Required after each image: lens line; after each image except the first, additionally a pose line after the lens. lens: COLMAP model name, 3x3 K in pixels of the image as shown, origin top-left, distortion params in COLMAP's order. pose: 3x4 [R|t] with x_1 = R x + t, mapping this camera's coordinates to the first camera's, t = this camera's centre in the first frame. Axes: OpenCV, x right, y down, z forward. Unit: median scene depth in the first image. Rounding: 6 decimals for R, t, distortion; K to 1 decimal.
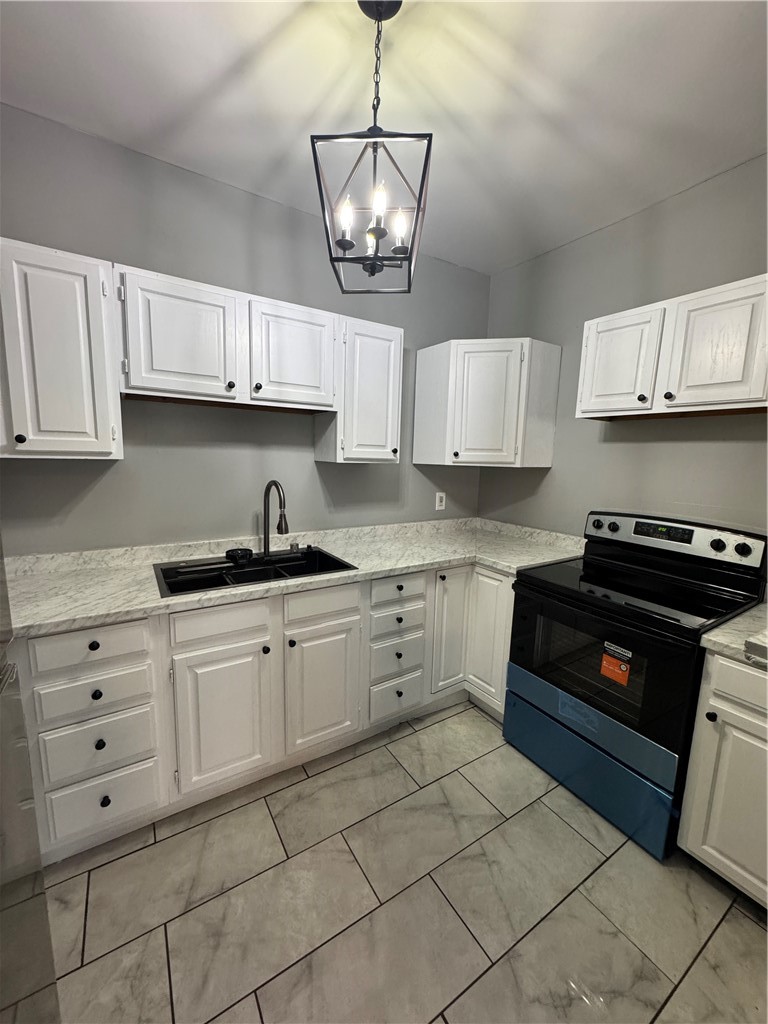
lens RADIAL K [[409.4, 0, 384.9], [0, 409.4, 511.2], [0, 0, 1]] dist [-0.003139, 0.000718]
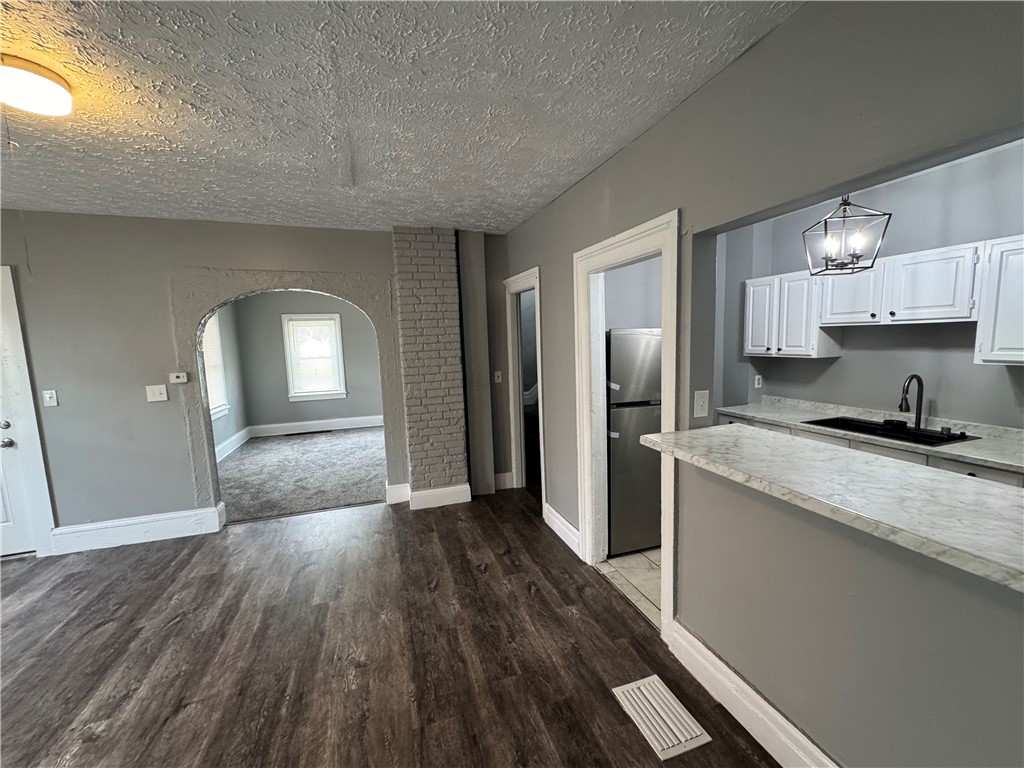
lens RADIAL K [[409.4, 0, 512.2], [0, 409.4, 383.3], [0, 0, 1]] dist [-0.003139, 0.000718]
pose [[-0.235509, 0.085927, -0.968066, 1.495589], [-0.110449, 0.987264, 0.114501, -0.057362], [0.965576, 0.133888, -0.223019, -0.013294]]
